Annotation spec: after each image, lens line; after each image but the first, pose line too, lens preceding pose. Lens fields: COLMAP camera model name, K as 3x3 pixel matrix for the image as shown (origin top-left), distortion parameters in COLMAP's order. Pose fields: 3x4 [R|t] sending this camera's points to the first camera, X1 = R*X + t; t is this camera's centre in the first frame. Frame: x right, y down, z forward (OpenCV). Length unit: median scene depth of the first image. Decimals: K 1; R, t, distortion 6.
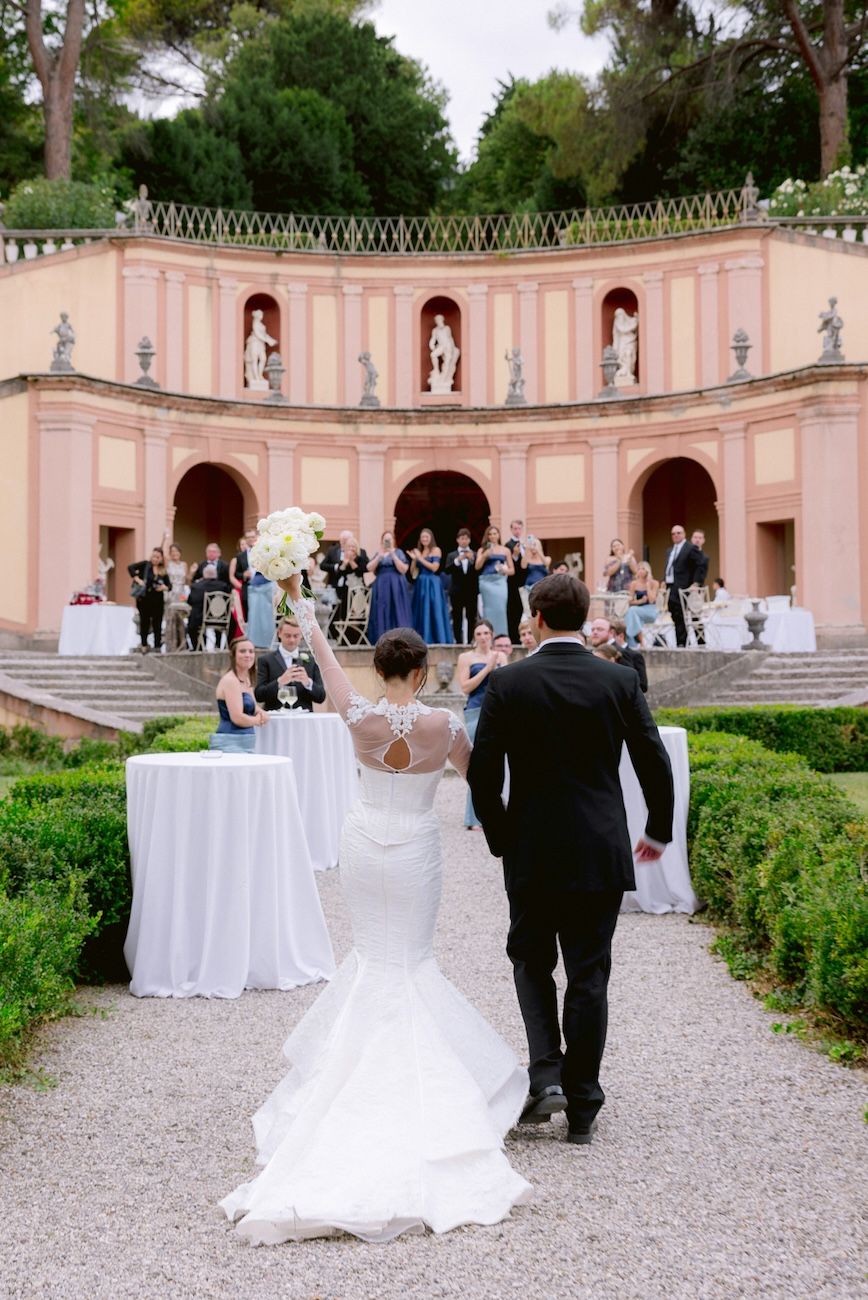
lens RADIAL K [[1982.4, 0, 310.1], [0, 1982.4, 649.9], [0, 0, 1]] dist [-0.000633, -0.153344]
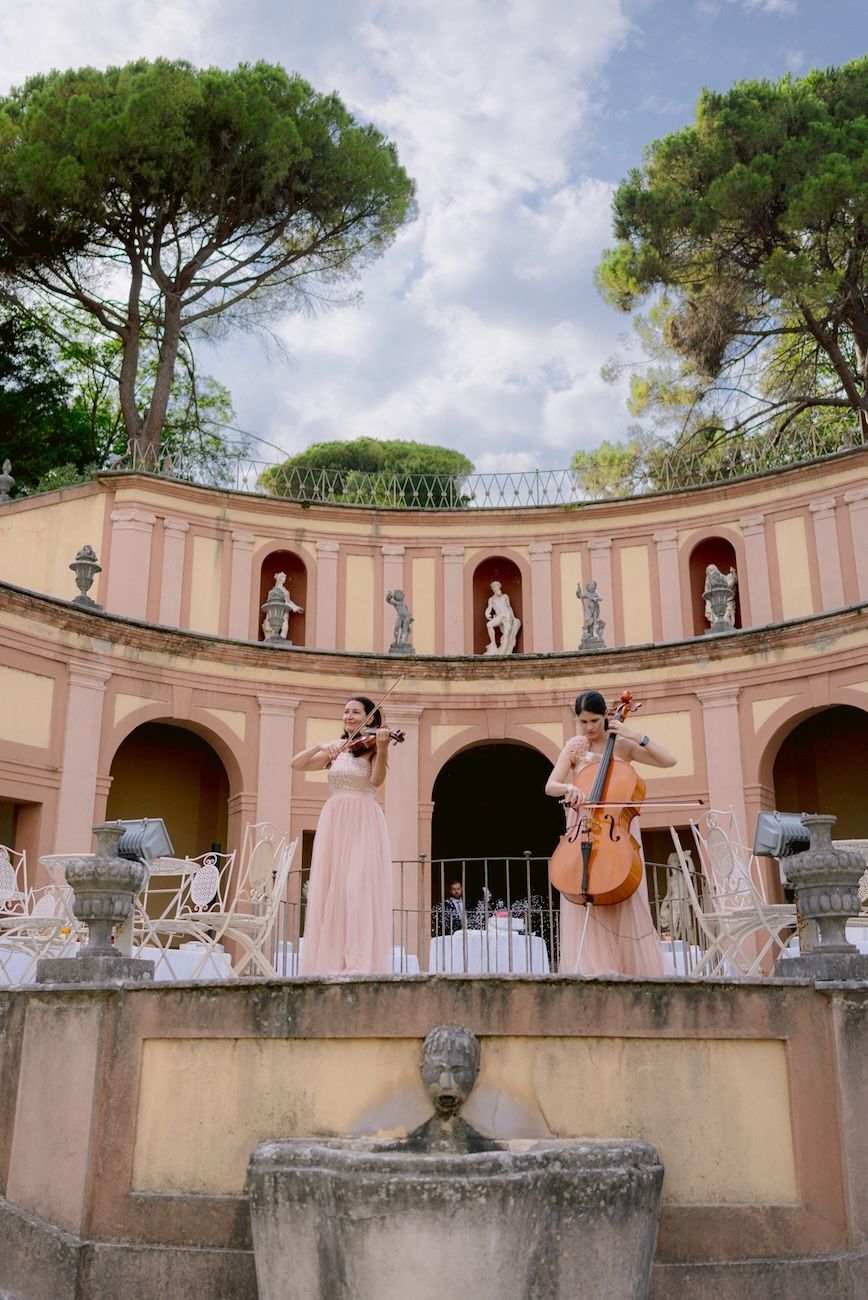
lens RADIAL K [[1214.7, 0, 434.0], [0, 1214.7, 650.0], [0, 0, 1]] dist [0.006051, -0.004076]
pose [[0.999972, -0.001611, -0.007323, 0.046416], [-0.000427, 0.962826, -0.270121, 0.000477], [0.007486, 0.270117, 0.962798, 0.553747]]
